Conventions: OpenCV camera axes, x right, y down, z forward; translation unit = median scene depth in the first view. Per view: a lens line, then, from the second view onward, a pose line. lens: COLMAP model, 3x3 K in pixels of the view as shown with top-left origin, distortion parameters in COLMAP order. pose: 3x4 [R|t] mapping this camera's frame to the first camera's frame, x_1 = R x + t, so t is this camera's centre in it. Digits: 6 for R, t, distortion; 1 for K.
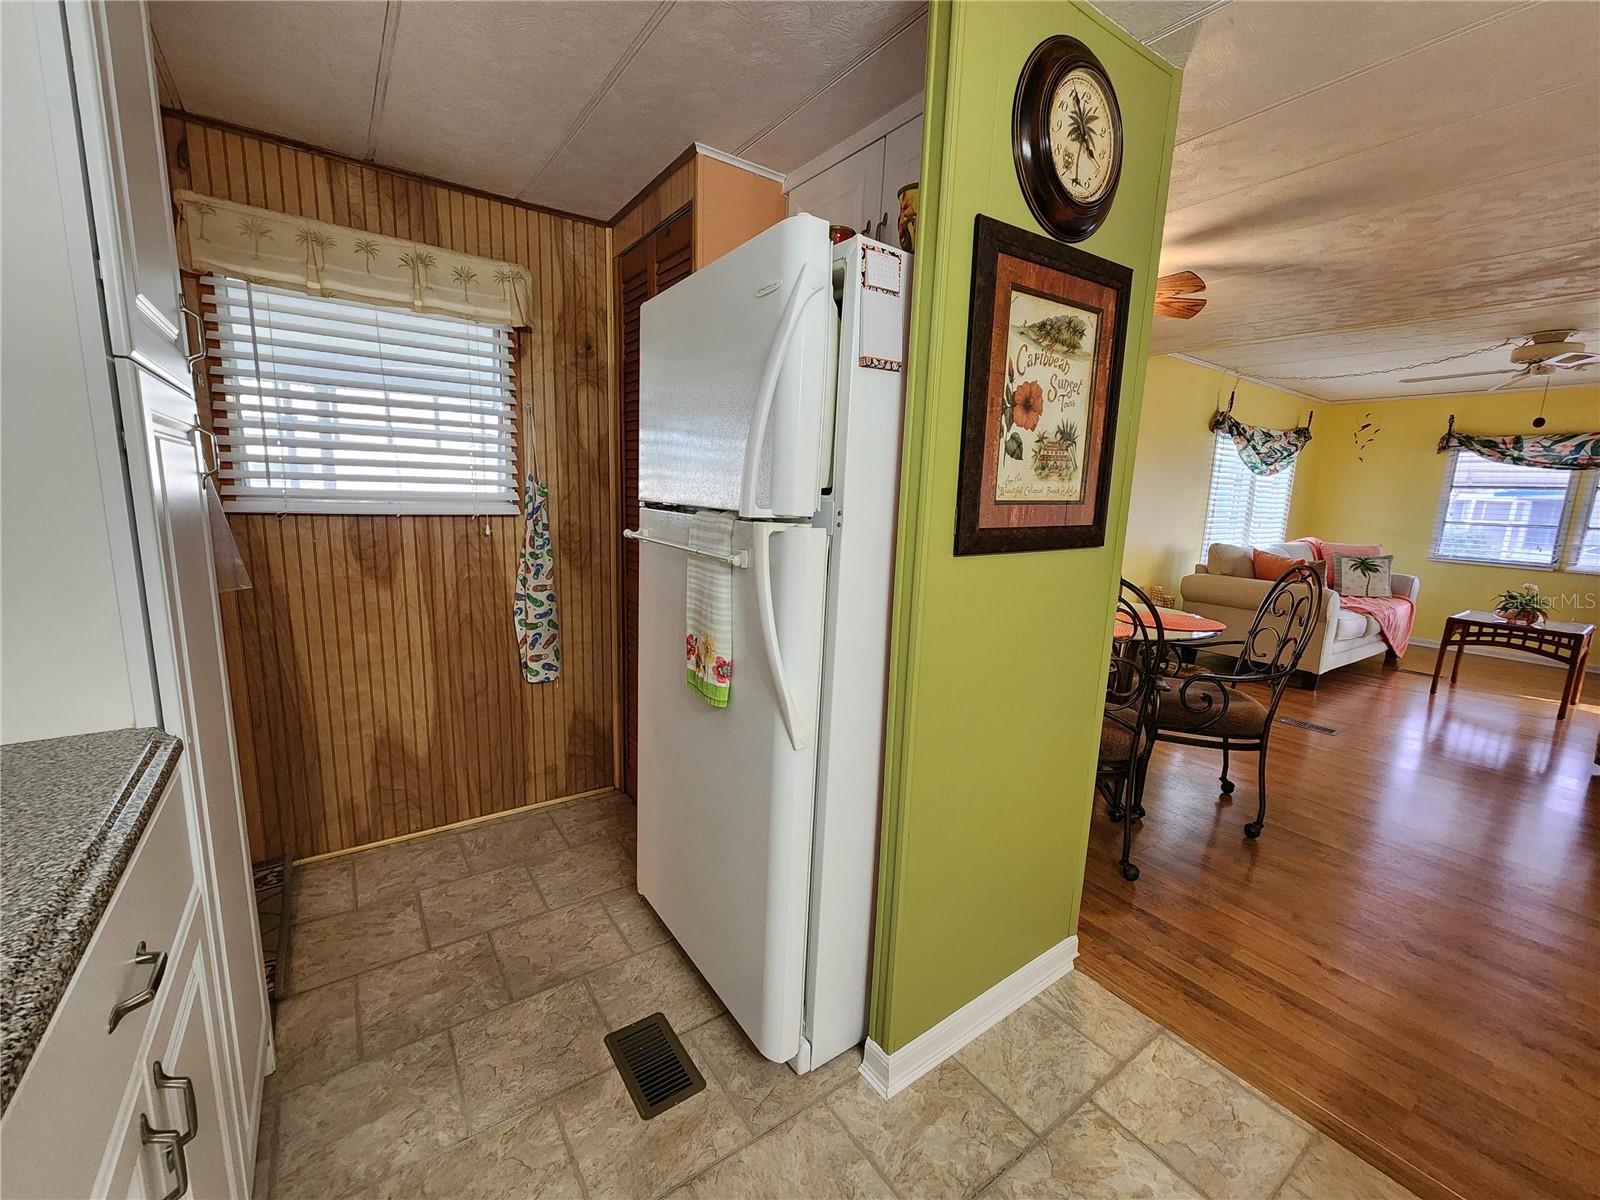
lens RADIAL K [[654.2, 0, 804.9], [0, 654.2, 597.4], [0, 0, 1]] dist [-0.002828, 0.000609]
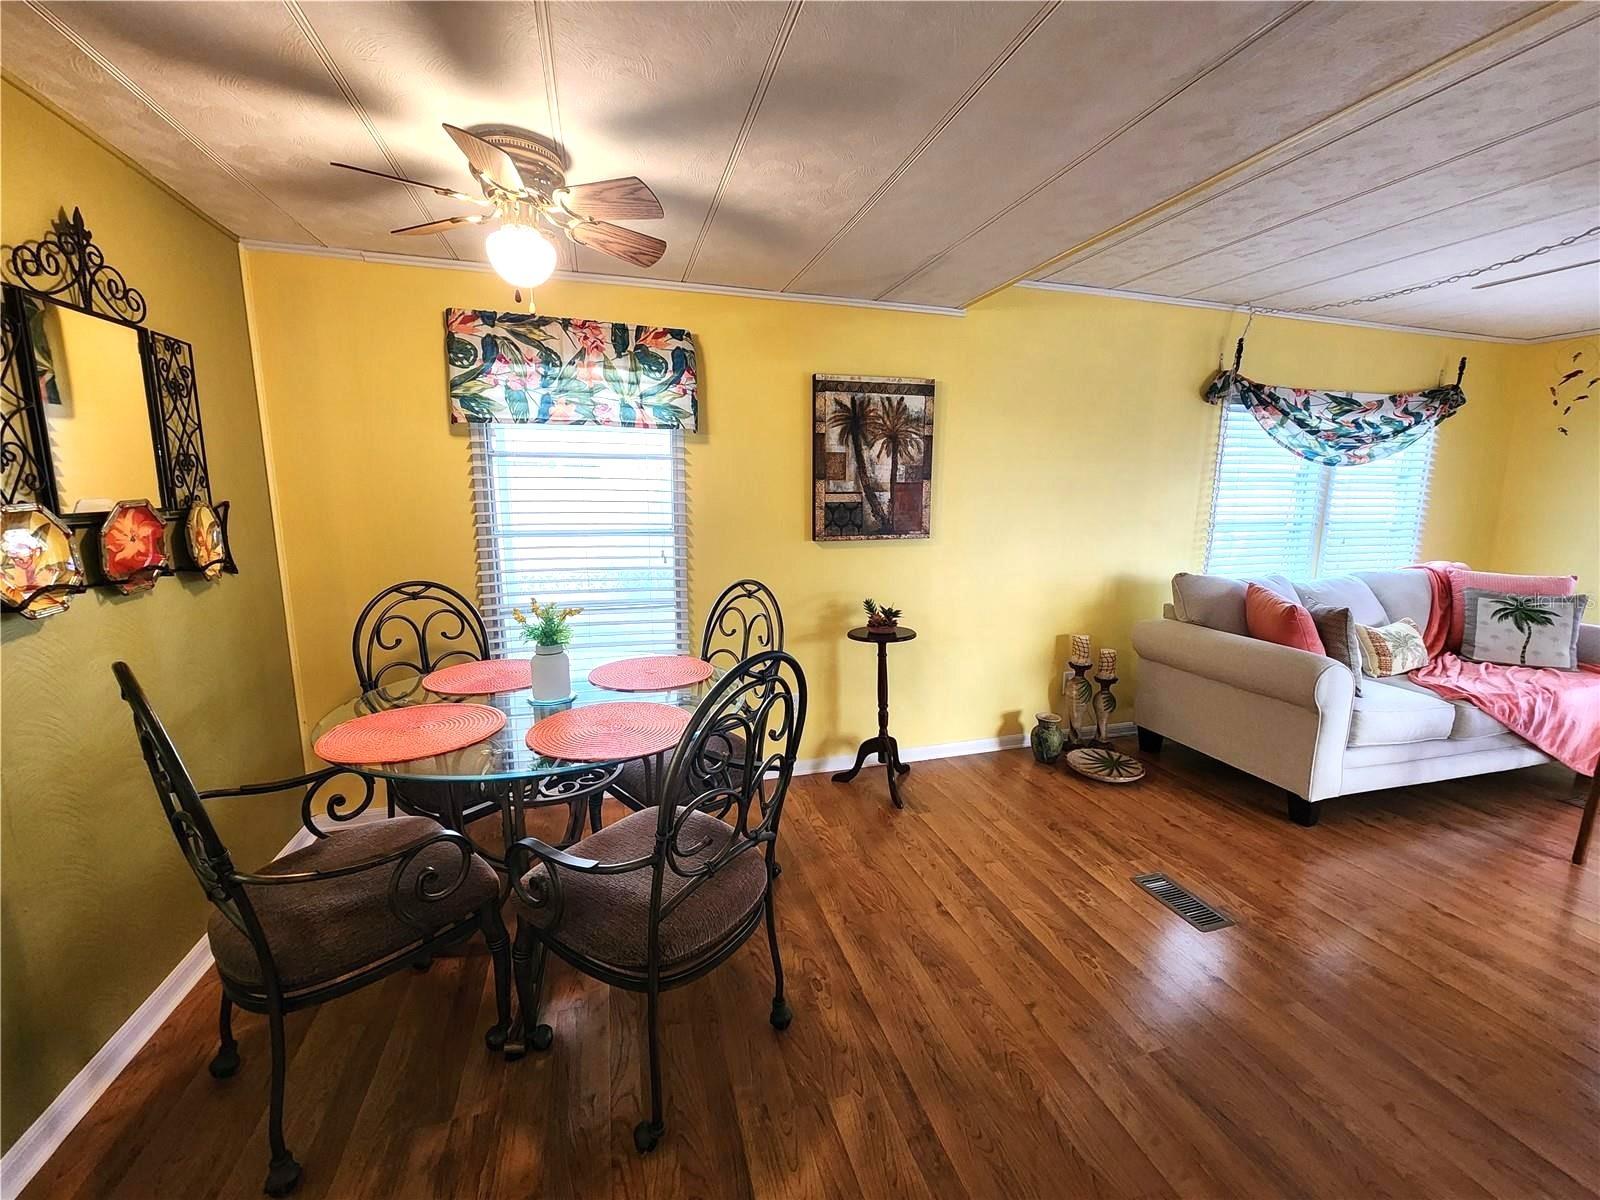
lens RADIAL K [[654.2, 0, 801.4], [0, 654.2, 595.7], [0, 0, 1]] dist [-0.002828, 0.000609]
pose [[0.945537, 0.024809, -0.324567, 0.449679], [-0.029252, 0.999533, -0.008816, -0.040646], [0.324197, 0.017830, 0.945822, 0.244275]]
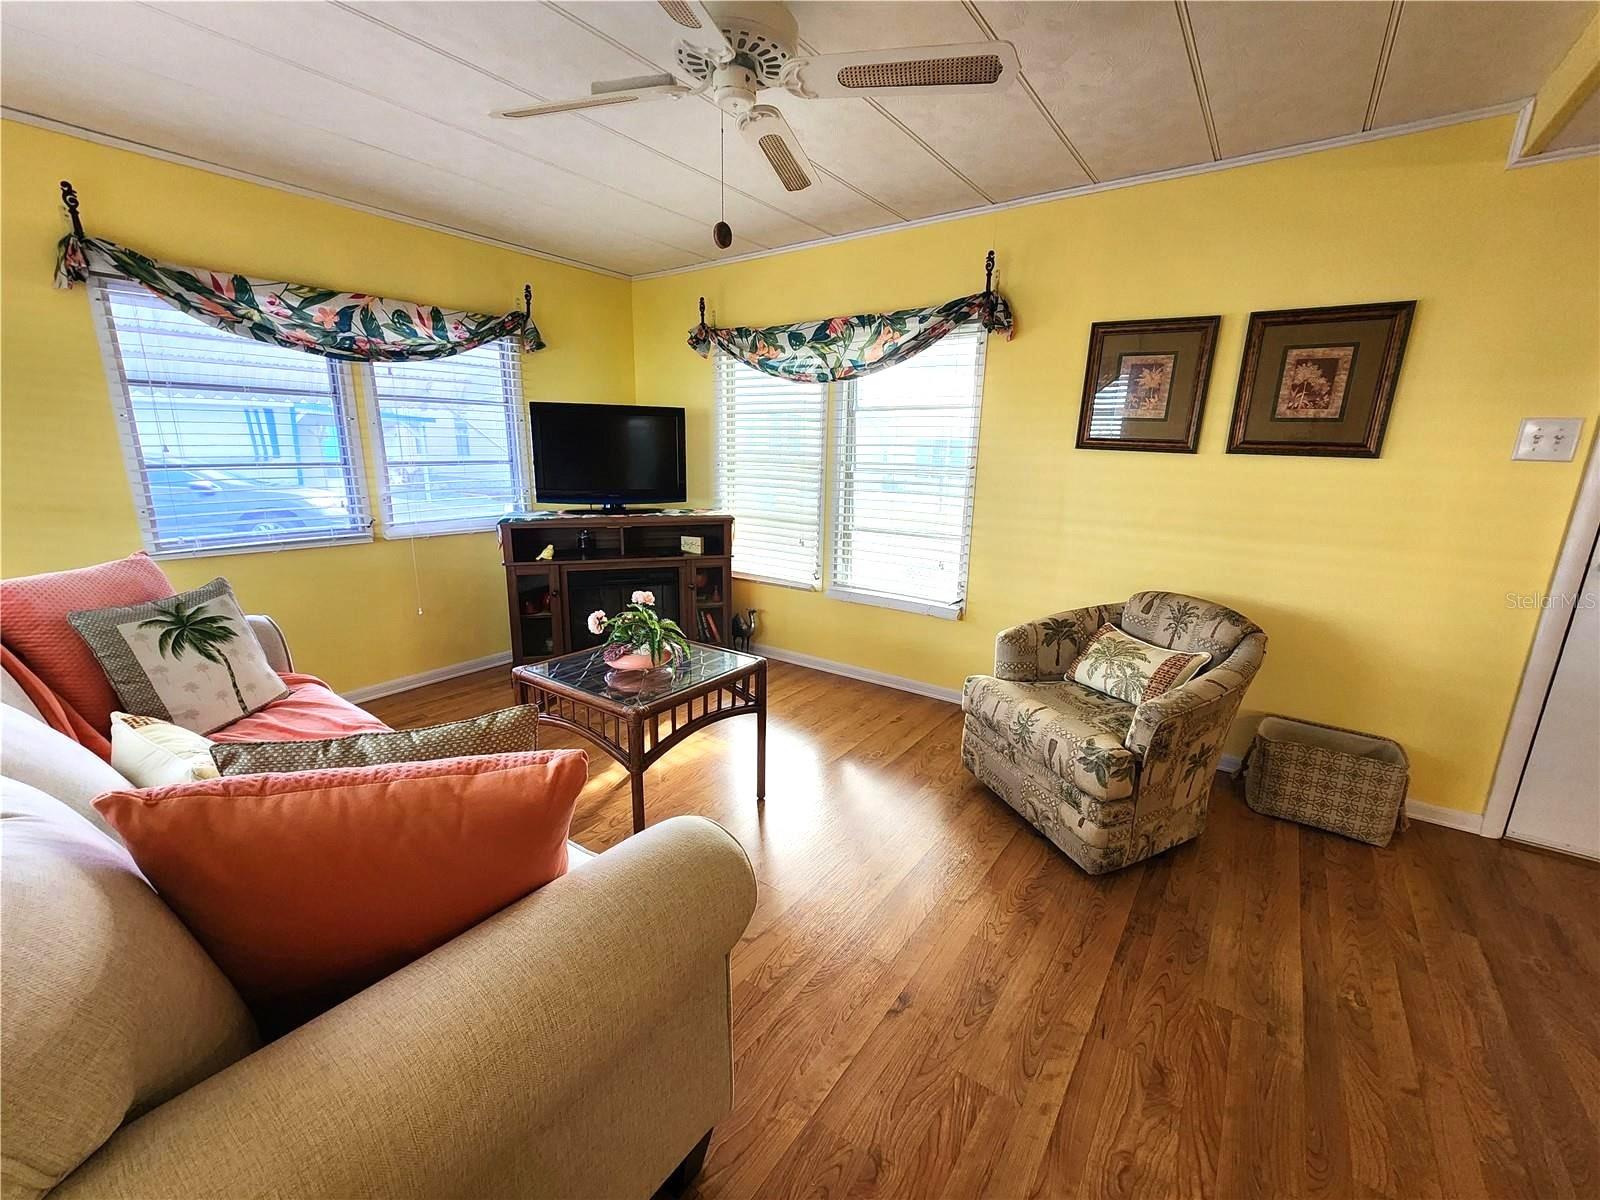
lens RADIAL K [[654.2, 0, 799.4], [0, 654.2, 603.1], [0, 0, 1]] dist [-0.002828, 0.000609]
pose [[-0.316786, -0.263900, 0.911045, 0.492351], [0.128451, 0.939729, 0.316873, -0.127572], [-0.939759, 0.217406, -0.263795, 0.830250]]
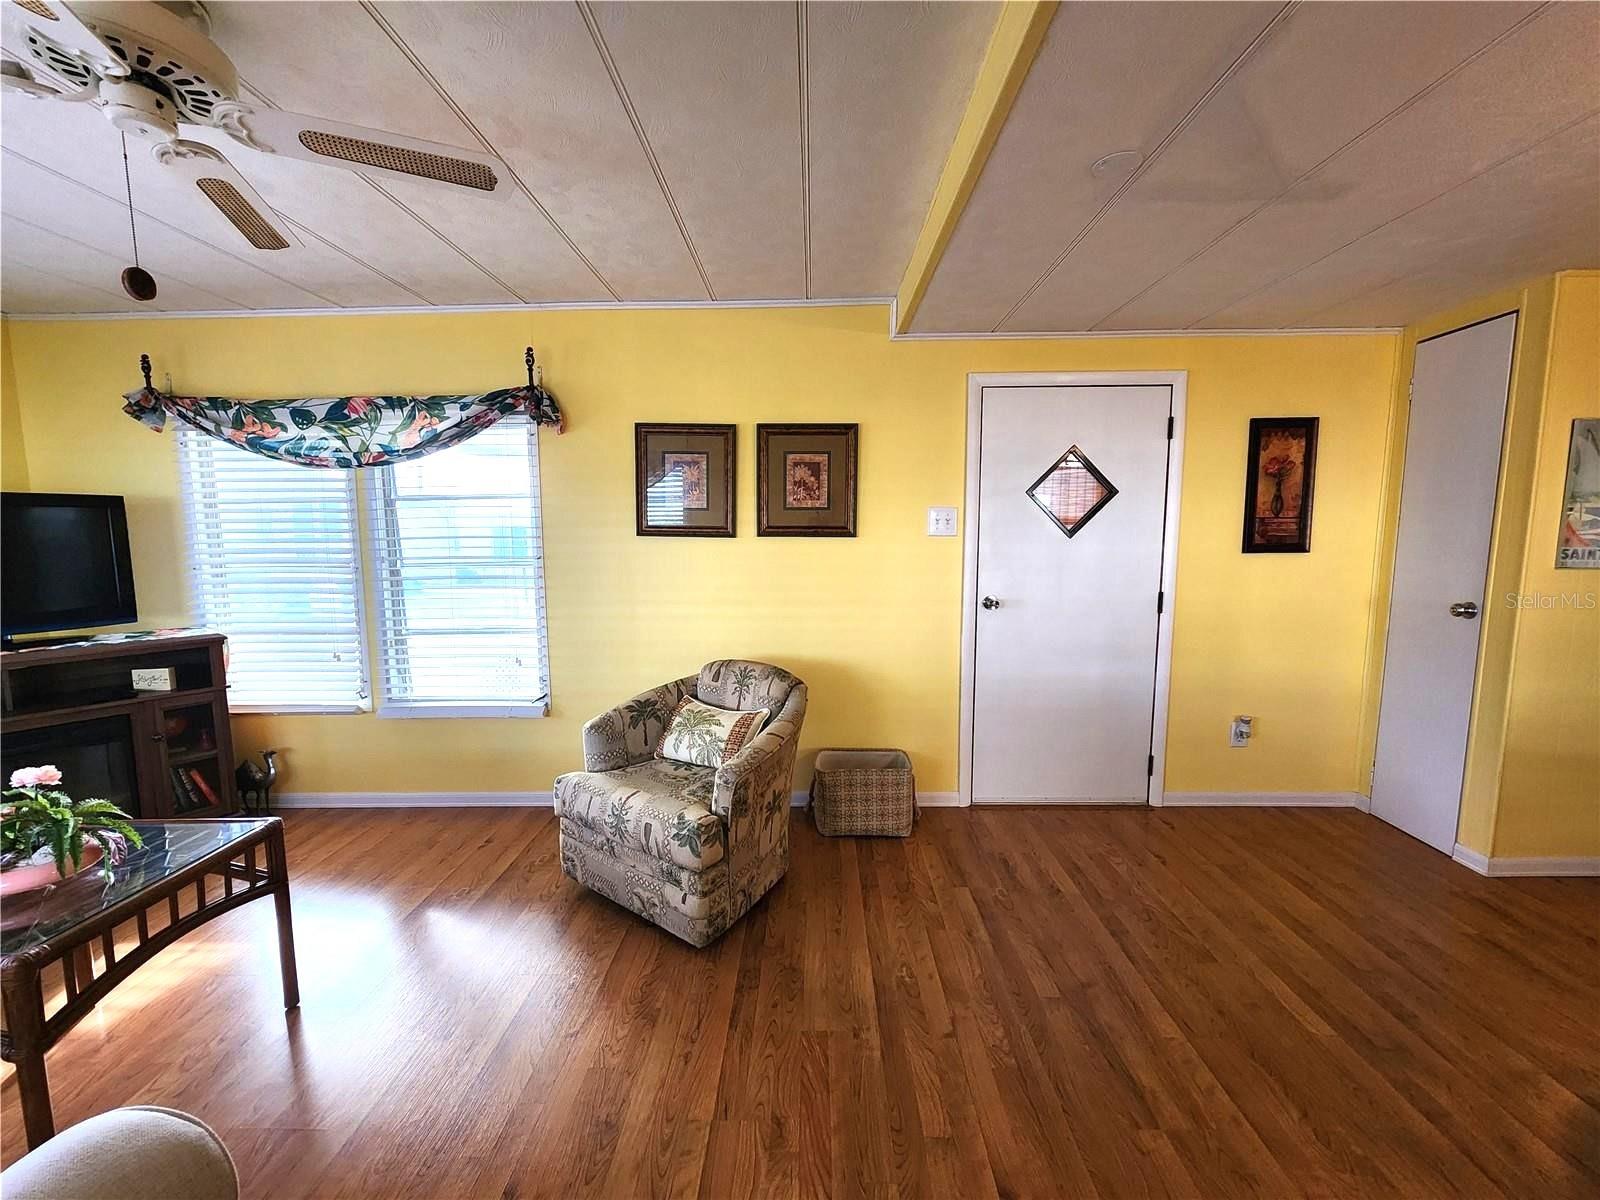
lens RADIAL K [[654.2, 0, 798.3], [0, 654.2, 603.1], [0, 0, 1]] dist [-0.002828, 0.000609]
pose [[-0.799472, -0.095450, 0.593072, 0.487834], [0.079392, 0.961845, 0.261822, -0.129054], [-0.595434, 0.256405, -0.761390, 0.812471]]
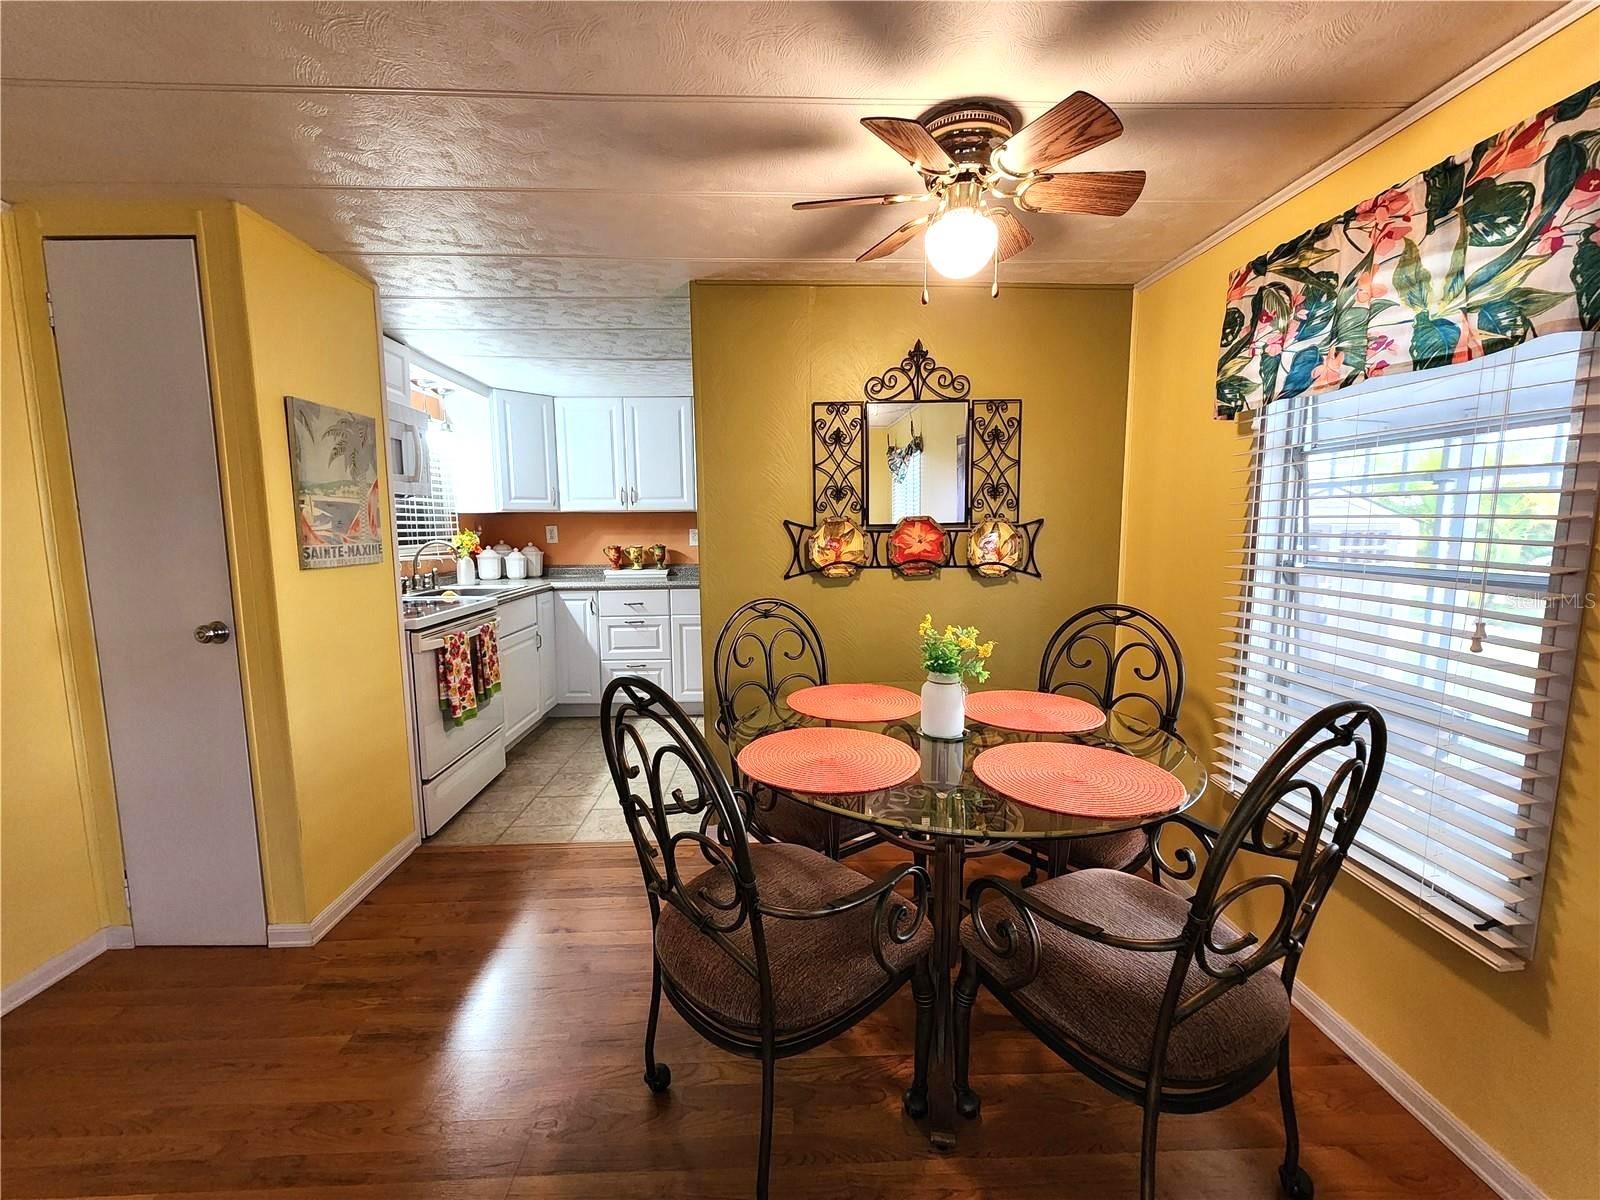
lens RADIAL K [[654.2, 0, 804.1], [0, 654.2, 600.5], [0, 0, 1]] dist [-0.002828, 0.000609]
pose [[-0.544441, 0.069424, -0.835921, 0.502311], [-0.149371, 0.972616, 0.178062, -0.090418], [0.825392, 0.221807, -0.519162, 0.612252]]
